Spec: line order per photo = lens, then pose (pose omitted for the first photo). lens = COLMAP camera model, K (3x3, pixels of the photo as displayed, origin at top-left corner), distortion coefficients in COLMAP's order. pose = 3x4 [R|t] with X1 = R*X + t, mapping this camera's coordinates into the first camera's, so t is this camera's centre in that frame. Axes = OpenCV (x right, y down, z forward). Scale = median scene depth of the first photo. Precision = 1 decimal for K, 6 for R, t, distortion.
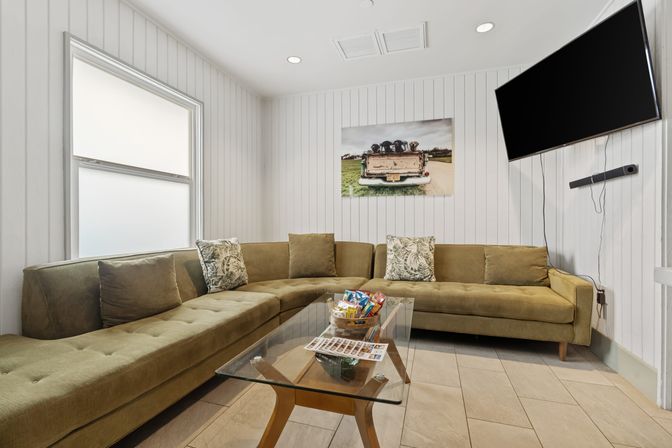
lens RADIAL K [[299.8, 0, 336.0], [0, 299.8, 224.0], [0, 0, 1]] dist [-0.025762, 0.000073]
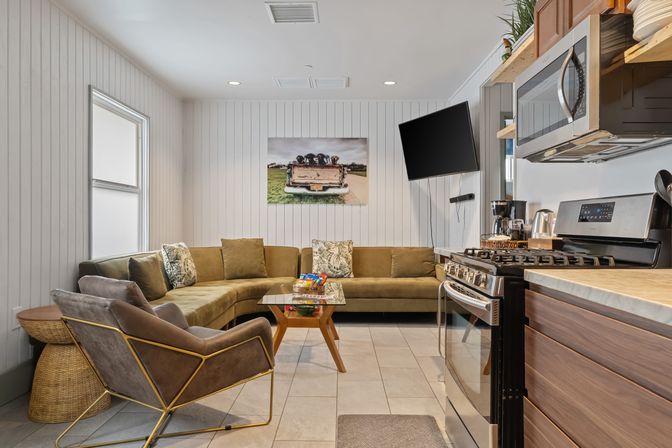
lens RADIAL K [[299.8, 0, 336.0], [0, 299.8, 224.0], [0, 0, 1]] dist [-0.025762, 0.000073]
pose [[0.964625, 0.005099, 0.263576, -0.037354], [-0.000710, 0.999860, -0.016745, -0.002094], [-0.263624, 0.015965, 0.964493, -0.101935]]
